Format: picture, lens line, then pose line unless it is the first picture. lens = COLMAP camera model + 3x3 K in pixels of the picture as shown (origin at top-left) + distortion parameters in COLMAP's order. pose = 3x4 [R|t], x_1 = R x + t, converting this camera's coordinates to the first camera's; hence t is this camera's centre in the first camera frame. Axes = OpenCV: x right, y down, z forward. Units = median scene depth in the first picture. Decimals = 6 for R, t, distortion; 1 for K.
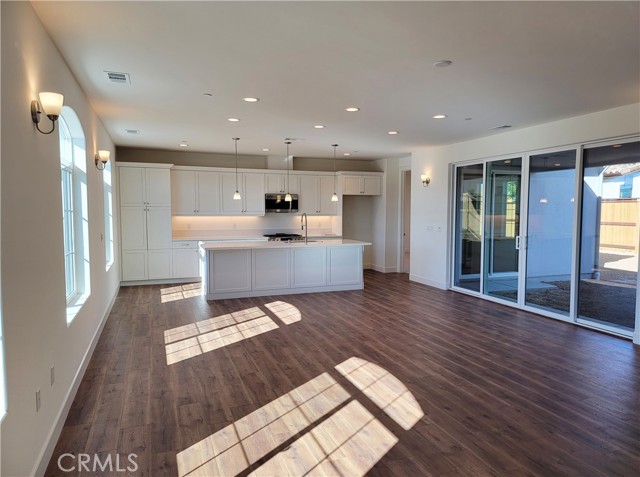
lens RADIAL K [[447.2, 0, 333.8], [0, 447.2, 242.5], [0, 0, 1]] dist [0.025633, -0.011389]
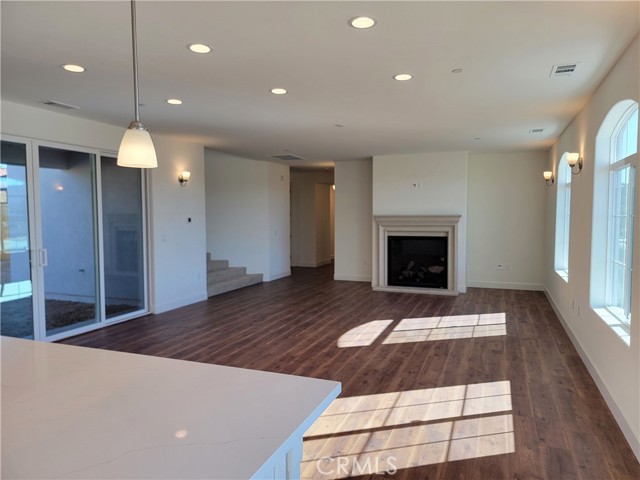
lens RADIAL K [[447.2, 0, 328.4], [0, 447.2, 245.5], [0, 0, 1]] dist [0.025633, -0.011389]
pose [[-0.733334, -0.051615, 0.677907, -0.654384], [0.052477, 0.989842, 0.132133, -0.137390], [-0.677840, 0.132472, -0.723176, 1.738666]]
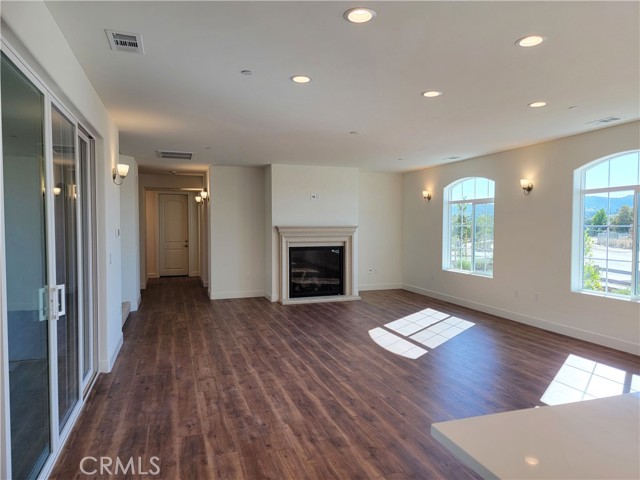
lens RADIAL K [[447.2, 0, 325.4], [0, 447.2, 237.1], [0, 0, 1]] dist [0.025633, -0.011389]
pose [[-0.998552, -0.007121, 0.053326, 0.202843], [-0.001247, 0.994000, 0.109372, -0.158202], [-0.053785, 0.109147, -0.992569, 2.019724]]
